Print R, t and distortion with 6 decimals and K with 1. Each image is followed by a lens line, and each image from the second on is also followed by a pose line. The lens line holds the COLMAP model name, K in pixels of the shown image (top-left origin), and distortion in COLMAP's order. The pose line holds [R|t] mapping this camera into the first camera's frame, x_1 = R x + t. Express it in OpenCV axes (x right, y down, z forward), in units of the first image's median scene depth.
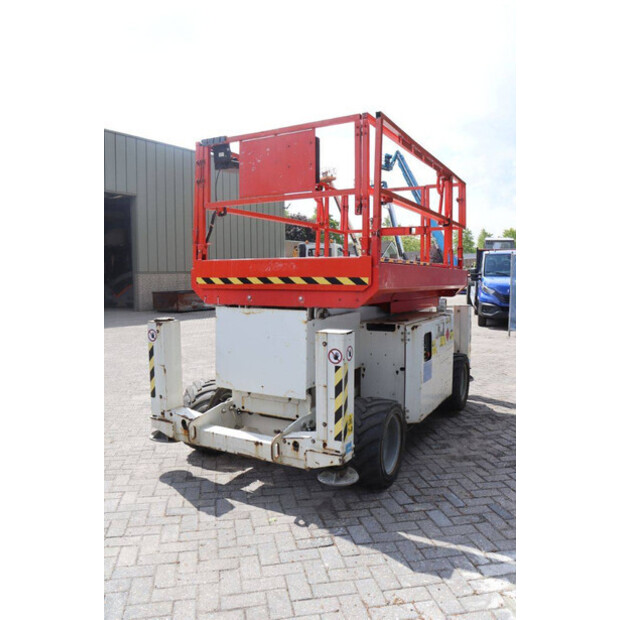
lens RADIAL K [[505.6, 0, 303.8], [0, 505.6, 309.4], [0, 0, 1]] dist [-0.142757, 0.087713]
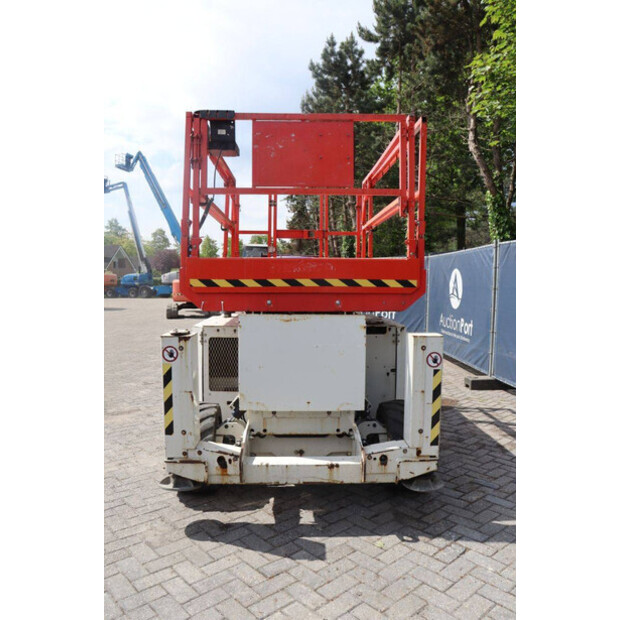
lens RADIAL K [[505.6, 0, 304.1], [0, 505.6, 308.7], [0, 0, 1]] dist [-0.142757, 0.087713]
pose [[0.852225, -0.023226, 0.522659, -0.538867], [0.029310, 0.999565, -0.003373, -0.008562], [-0.522353, 0.018194, 0.852535, 0.245692]]
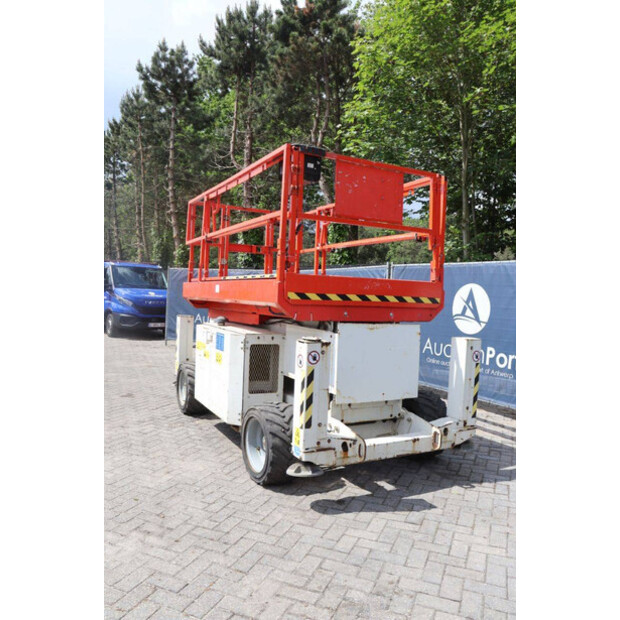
lens RADIAL K [[505.6, 0, 309.1], [0, 505.6, 311.7], [0, 0, 1]] dist [-0.142757, 0.087713]
pose [[0.530170, -0.007836, 0.847855, -1.090956], [0.019245, 0.999811, -0.002794, -0.027838], [-0.847673, 0.017798, 0.530220, 0.542018]]
